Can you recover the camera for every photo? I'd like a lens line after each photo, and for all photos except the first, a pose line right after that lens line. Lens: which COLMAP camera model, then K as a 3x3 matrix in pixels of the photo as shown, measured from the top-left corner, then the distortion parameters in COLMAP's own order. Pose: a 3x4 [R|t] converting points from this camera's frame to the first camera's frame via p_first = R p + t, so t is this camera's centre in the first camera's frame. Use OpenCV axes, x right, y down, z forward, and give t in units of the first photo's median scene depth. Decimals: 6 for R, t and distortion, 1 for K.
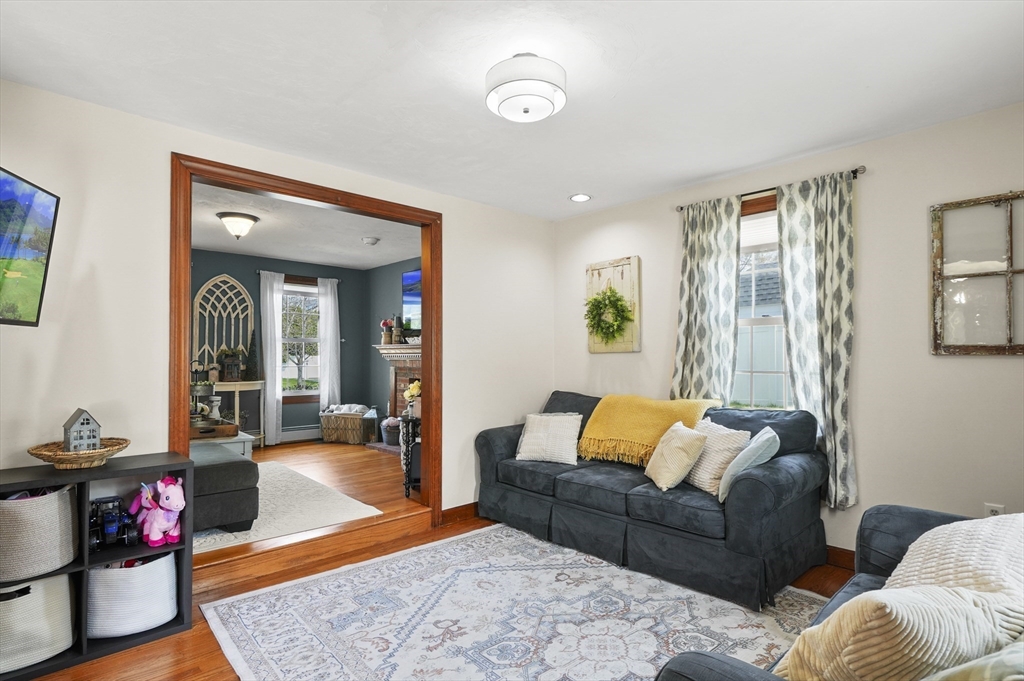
lens RADIAL K [[516.3, 0, 511.3], [0, 516.3, 353.9], [0, 0, 1]] dist [0.000781, 0.000117]
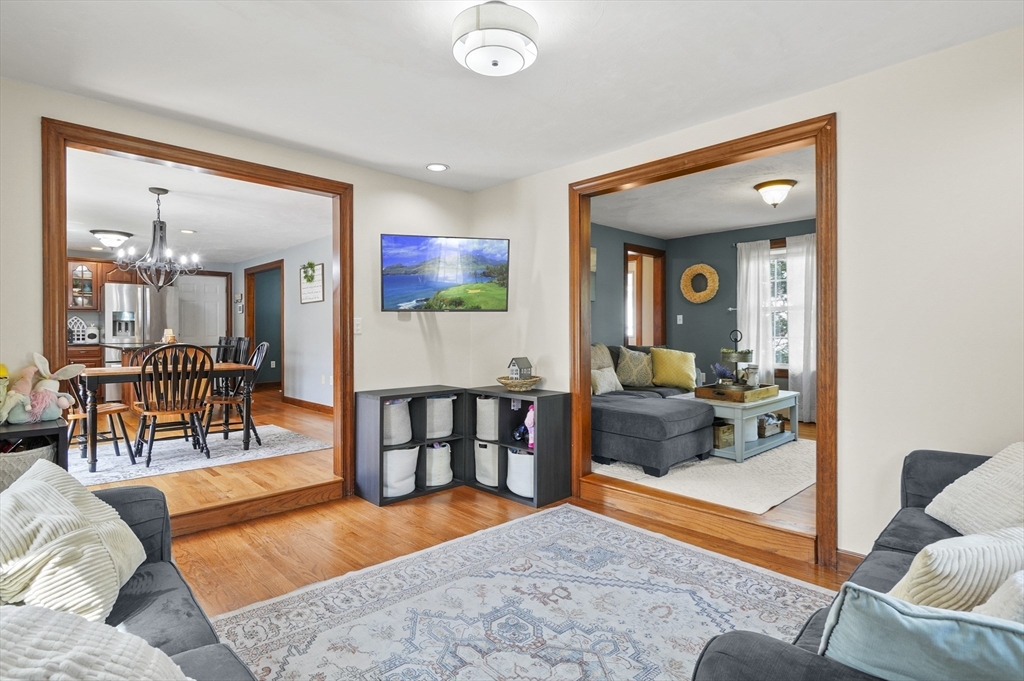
lens RADIAL K [[520.8, 0, 507.8], [0, 520.8, 334.8], [0, 0, 1]] dist [0.002234, 0.000213]
pose [[0.015529, 0.007510, -0.999851, 0.797673], [0.011672, 0.999902, 0.007692, 0.014434], [0.999811, -0.011790, 0.015440, 0.809757]]
